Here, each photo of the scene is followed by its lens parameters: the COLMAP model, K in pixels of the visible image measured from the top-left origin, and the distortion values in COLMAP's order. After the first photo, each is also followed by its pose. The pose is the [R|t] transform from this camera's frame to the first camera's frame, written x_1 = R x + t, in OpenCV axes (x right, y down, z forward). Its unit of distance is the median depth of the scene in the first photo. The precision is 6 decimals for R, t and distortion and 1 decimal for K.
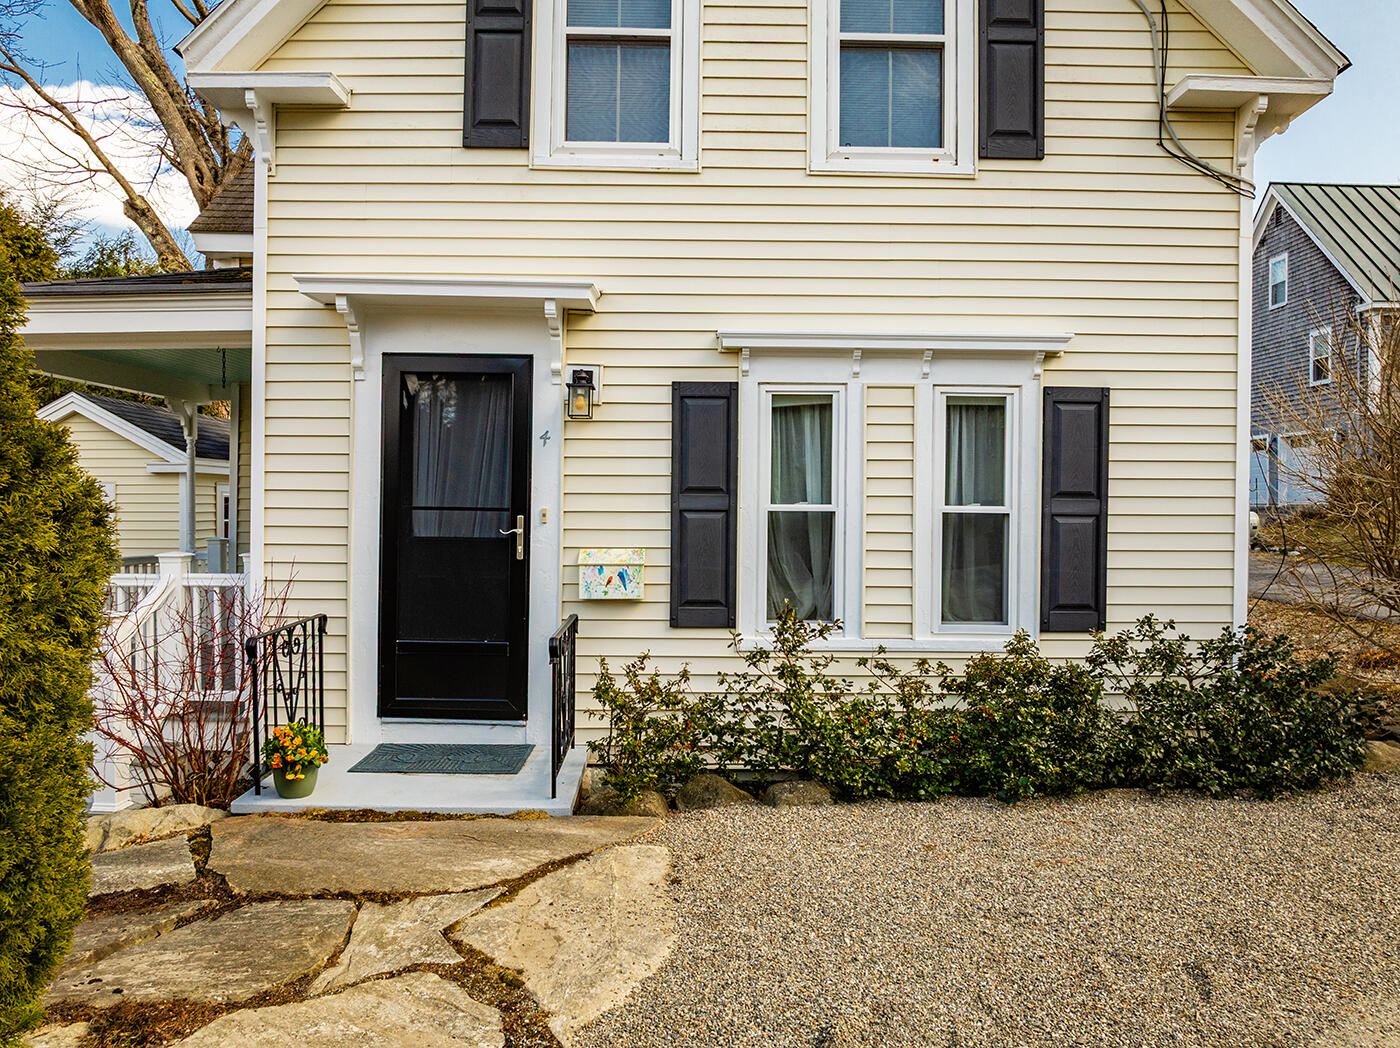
lens RADIAL K [[974.9, 0, 700.0], [0, 974.9, 524.0], [0, 0, 1]] dist [-0.032208, 0.000090]
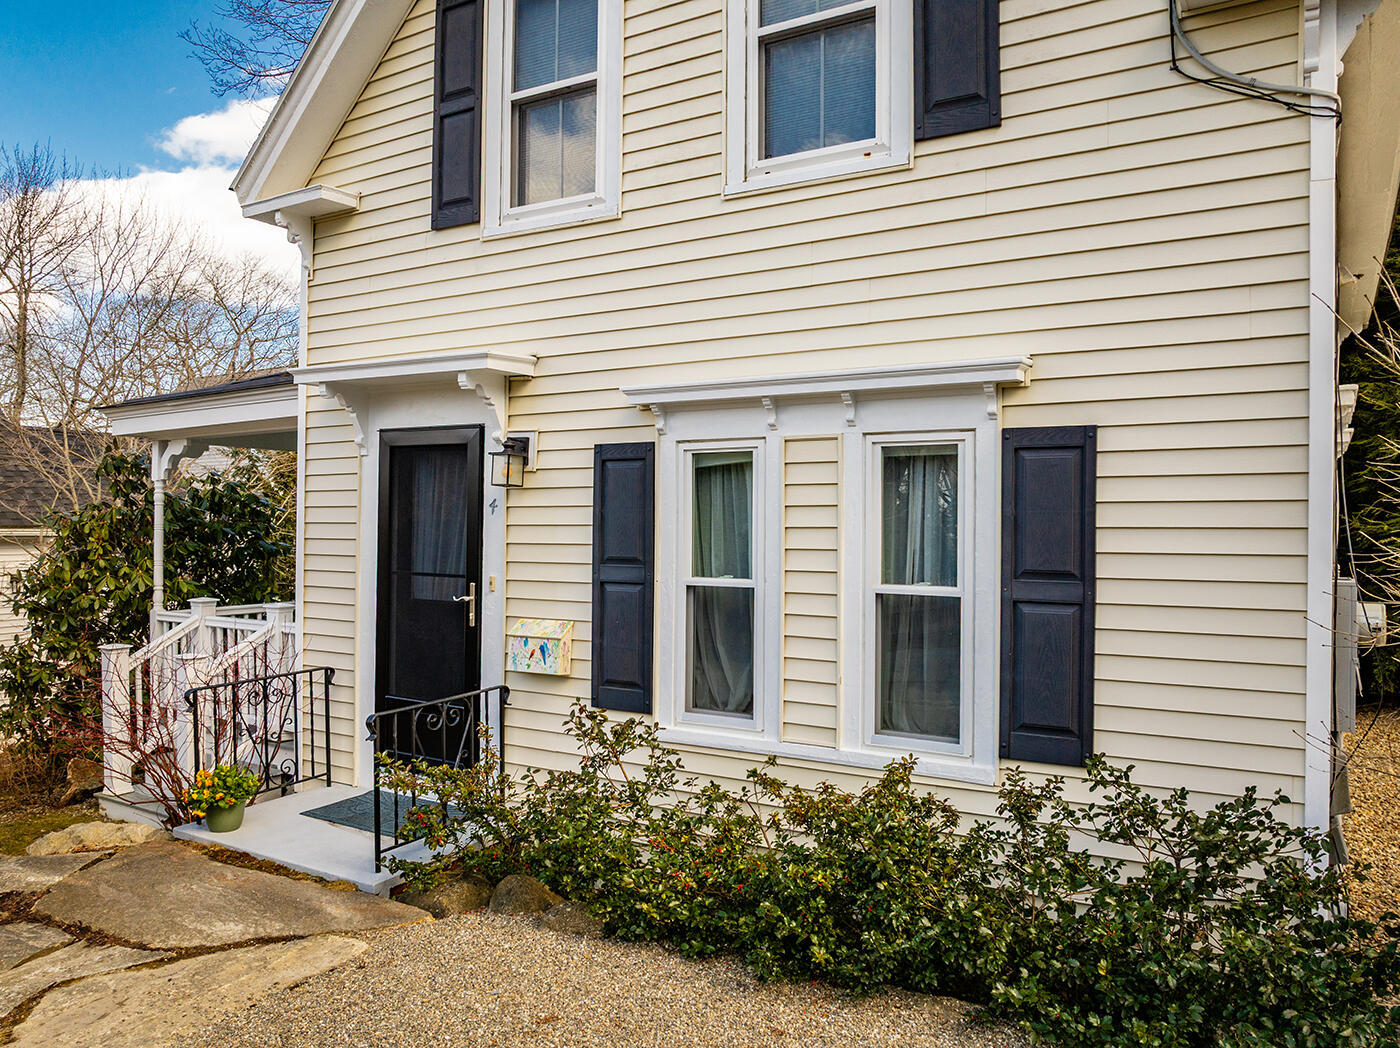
lens RADIAL K [[976.9, 0, 724.1], [0, 976.9, 529.2], [0, 0, 1]] dist [-0.030058, 0.007166]
pose [[0.865335, 0.000670, -0.501194, 0.549669], [-0.012160, 0.999733, -0.019659, -0.047625], [0.501046, 0.023106, 0.865112, 0.251148]]
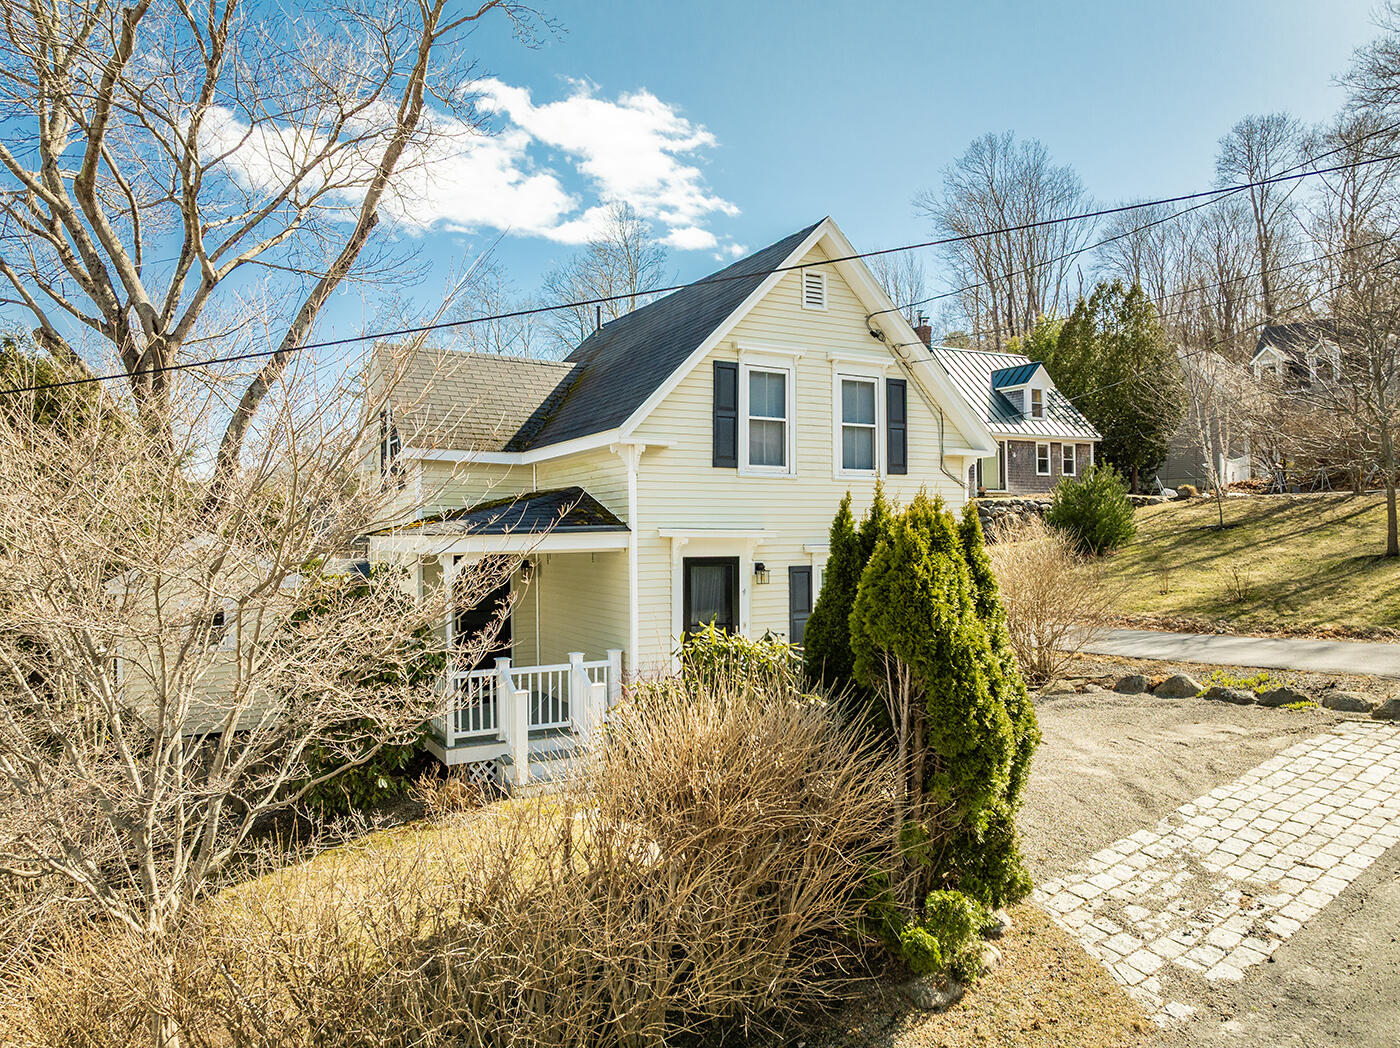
lens RADIAL K [[974.9, 0, 700.0], [0, 974.9, 524.0], [0, 0, 1]] dist [-0.032208, 0.000090]
pose [[0.878216, -0.006430, 0.478221, -1.368057], [0.026306, 0.999045, -0.034874, -0.171516], [-0.477540, 0.043207, 0.877547, -1.004305]]
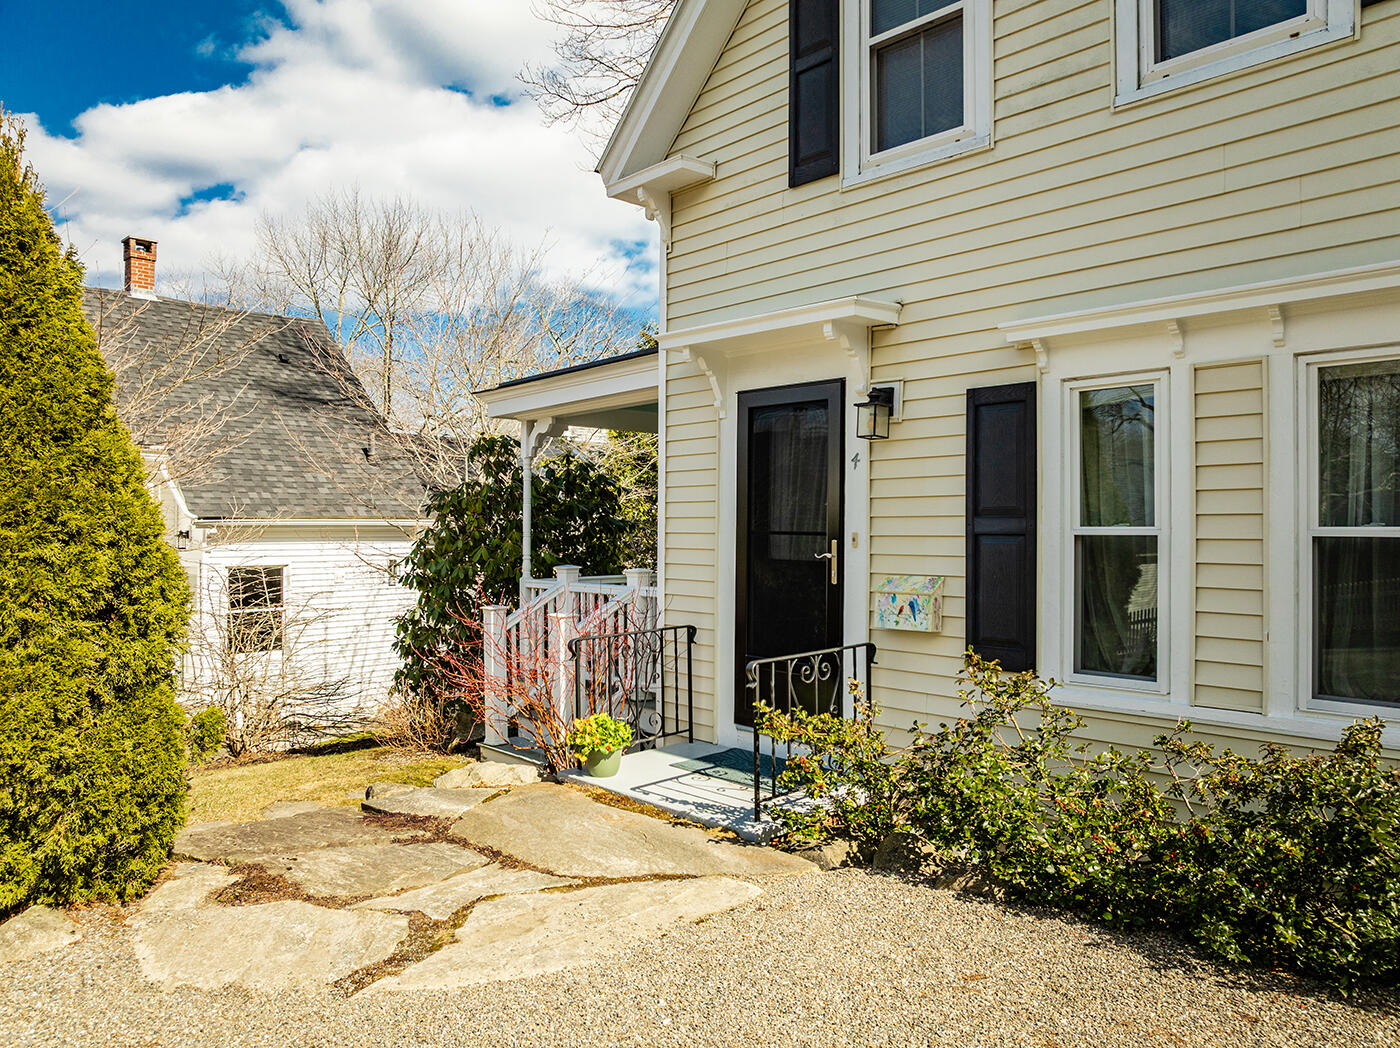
lens RADIAL K [[970.9, 0, 751.0], [0, 970.9, 525.3], [0, 0, 1]] dist [-0.032695, -0.004598]
pose [[0.702920, -0.009062, -0.711211, 0.459964], [-0.011156, 0.999655, -0.023764, 0.000979], [0.711181, 0.024639, 0.702577, 0.241300]]
